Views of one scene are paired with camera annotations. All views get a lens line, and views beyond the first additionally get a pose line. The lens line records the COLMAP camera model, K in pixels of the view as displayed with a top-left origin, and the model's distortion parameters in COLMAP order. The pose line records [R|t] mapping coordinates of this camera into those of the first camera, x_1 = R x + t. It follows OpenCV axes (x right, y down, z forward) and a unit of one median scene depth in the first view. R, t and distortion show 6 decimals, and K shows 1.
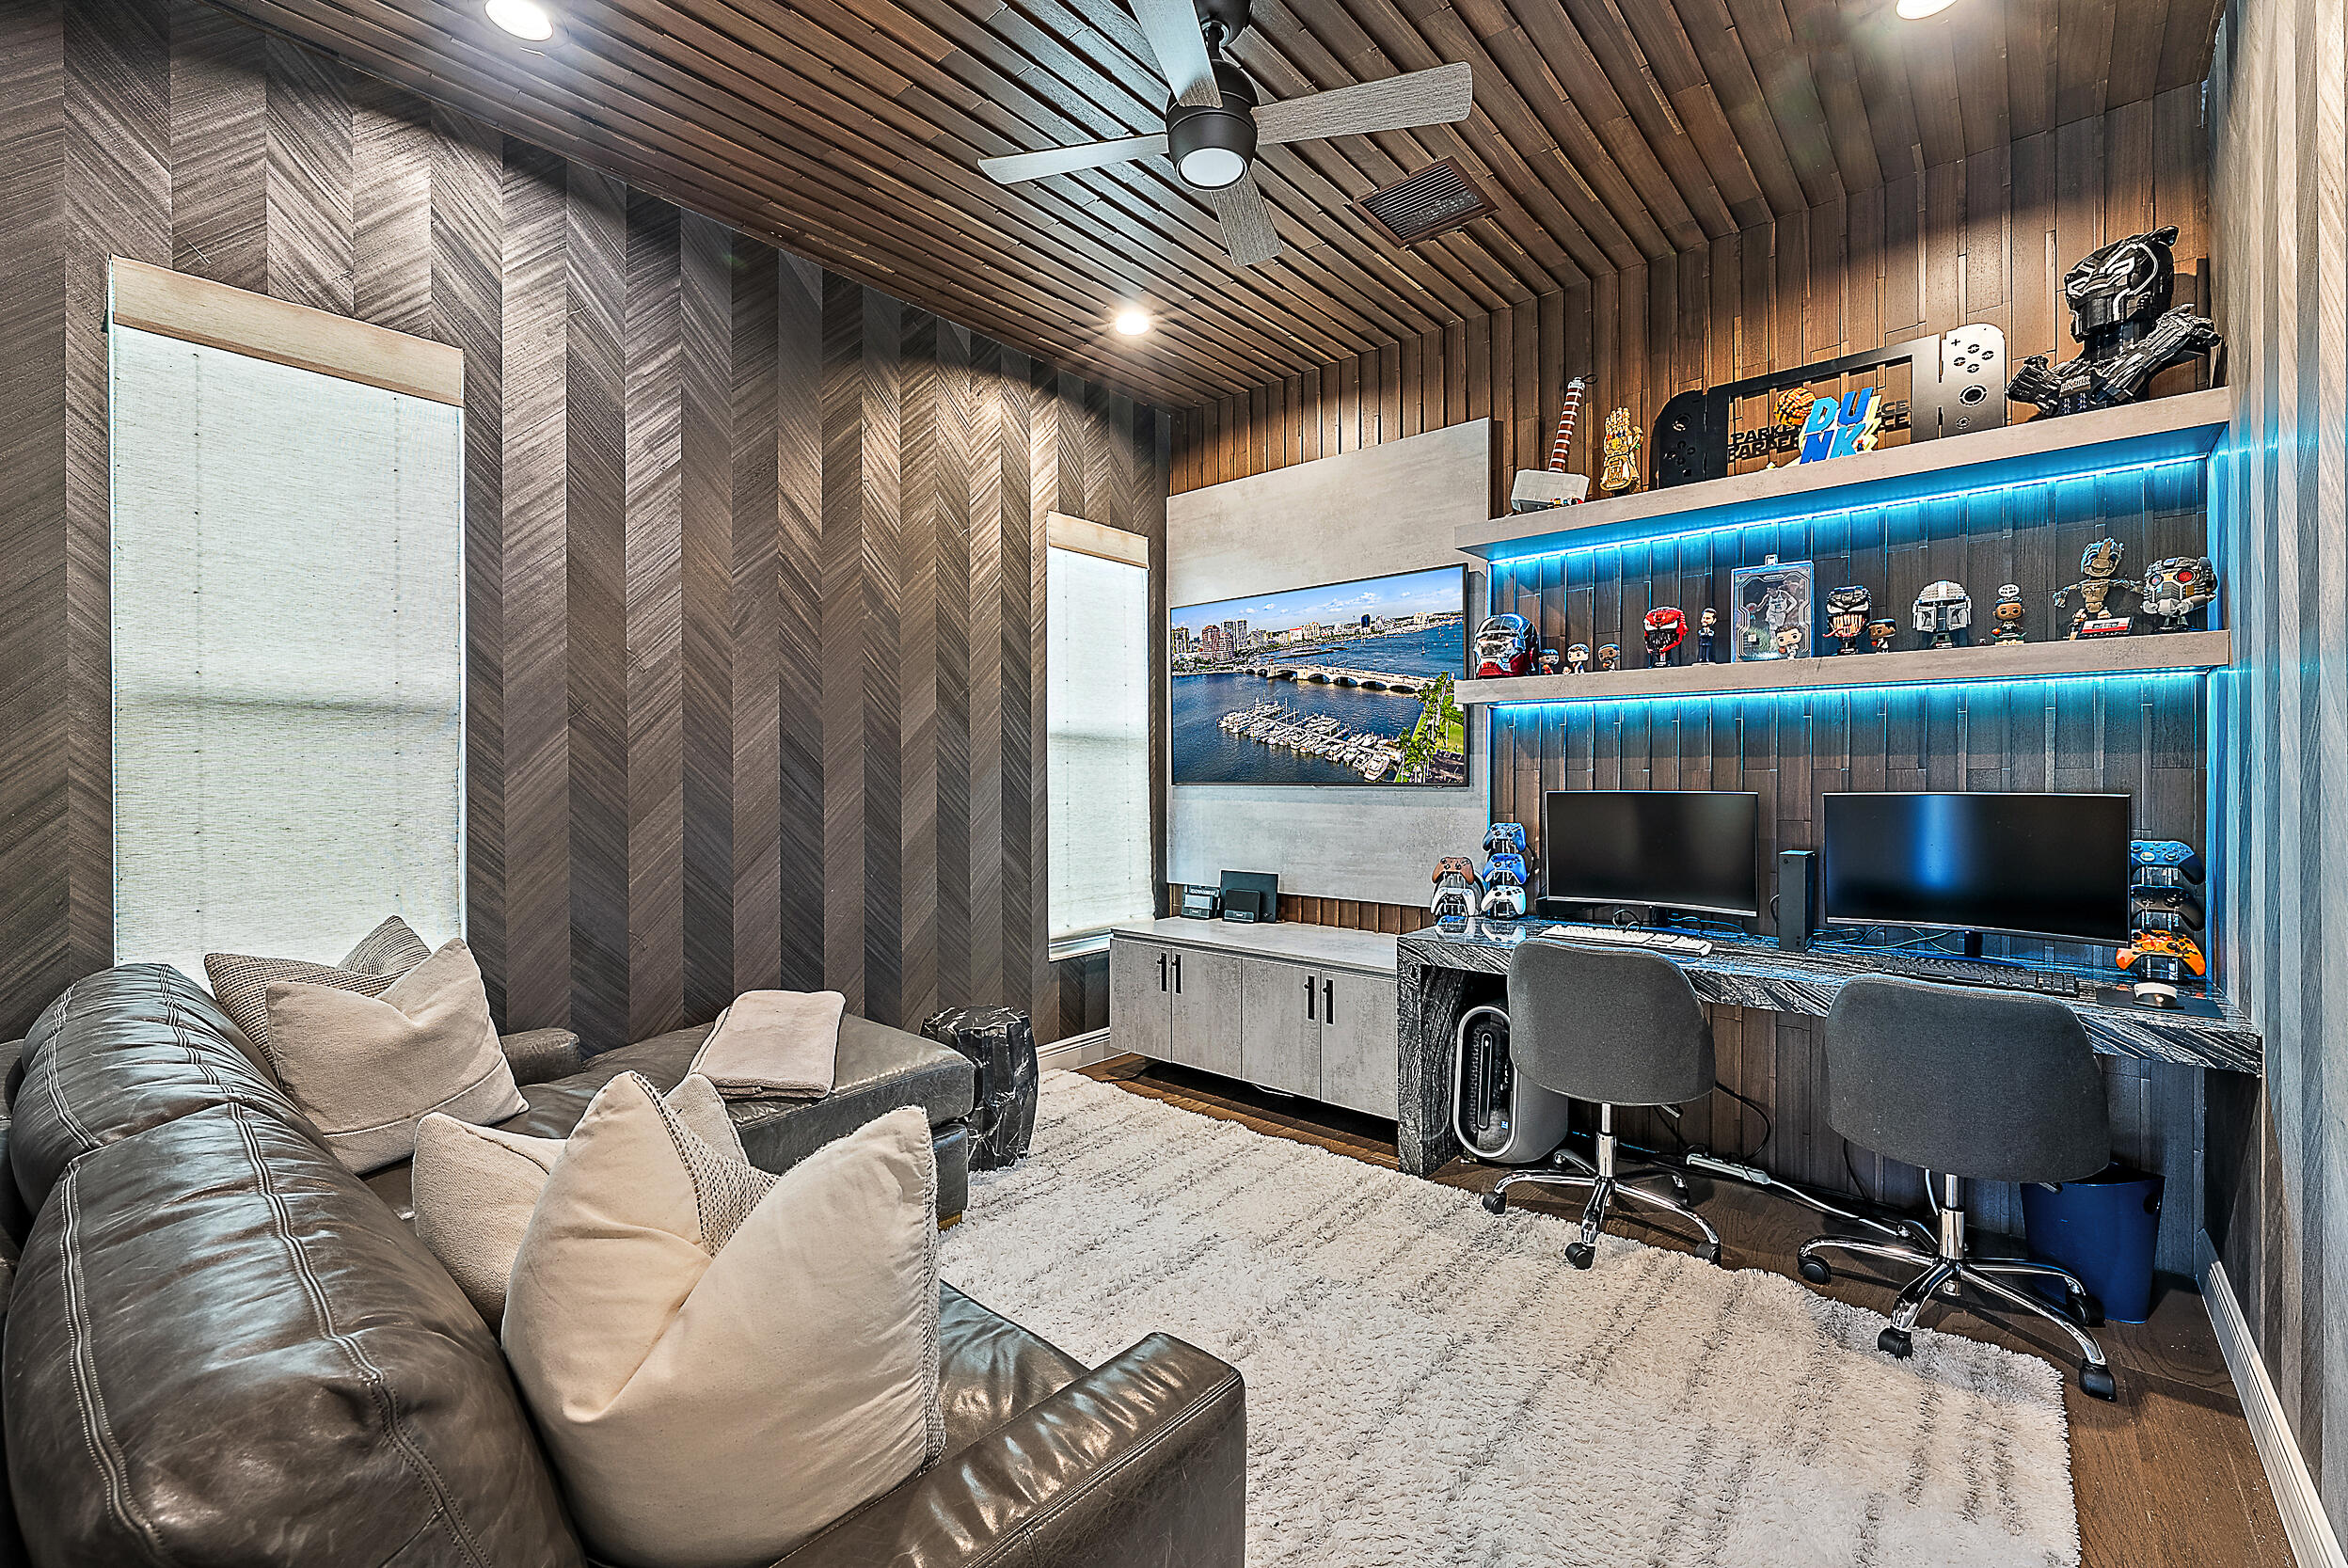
lens RADIAL K [[990.6, 0, 1171.4], [0, 990.6, 785.7], [0, 0, 1]] dist [-0.000512, 0.000249]
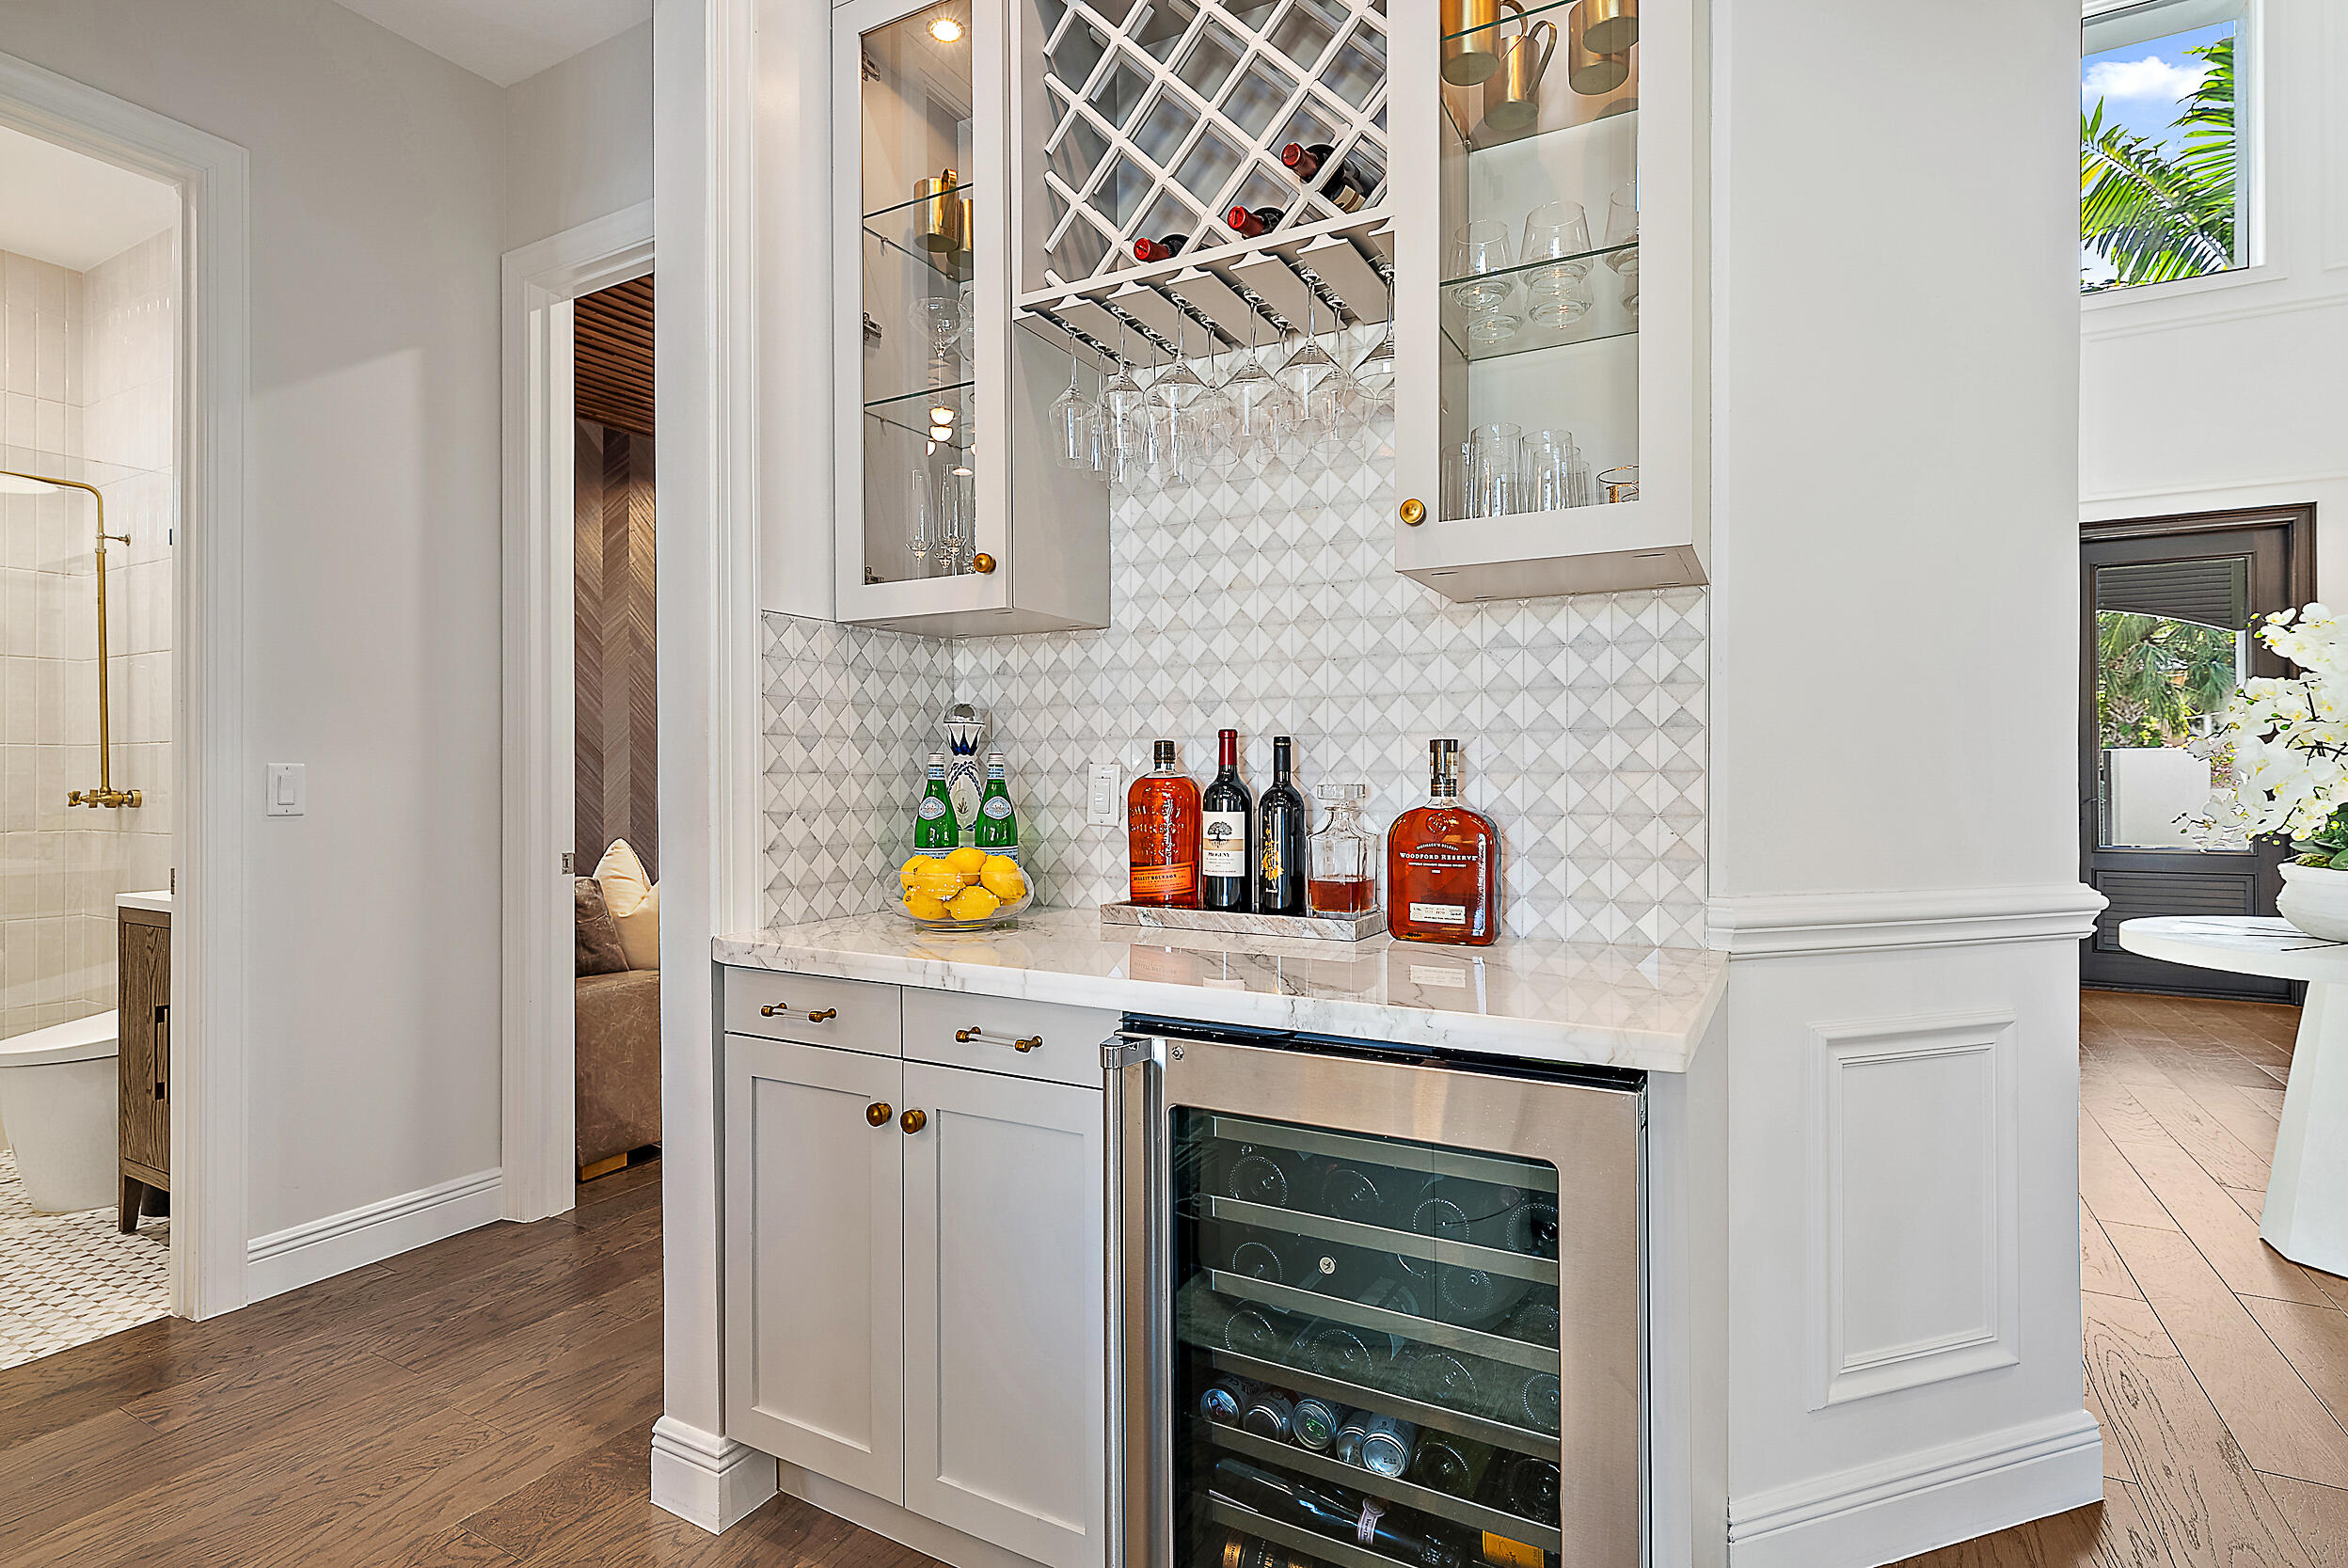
lens RADIAL K [[1152.3, 0, 1169.6], [0, 1152.3, 765.2], [0, 0, 1]] dist [-0.000176, 0.000063]
pose [[0.973819, -0.001979, 0.227317, 0.089581], [0.004101, 0.999952, -0.008864, 0.016180], [-0.227289, 0.009564, 0.973780, -0.904409]]
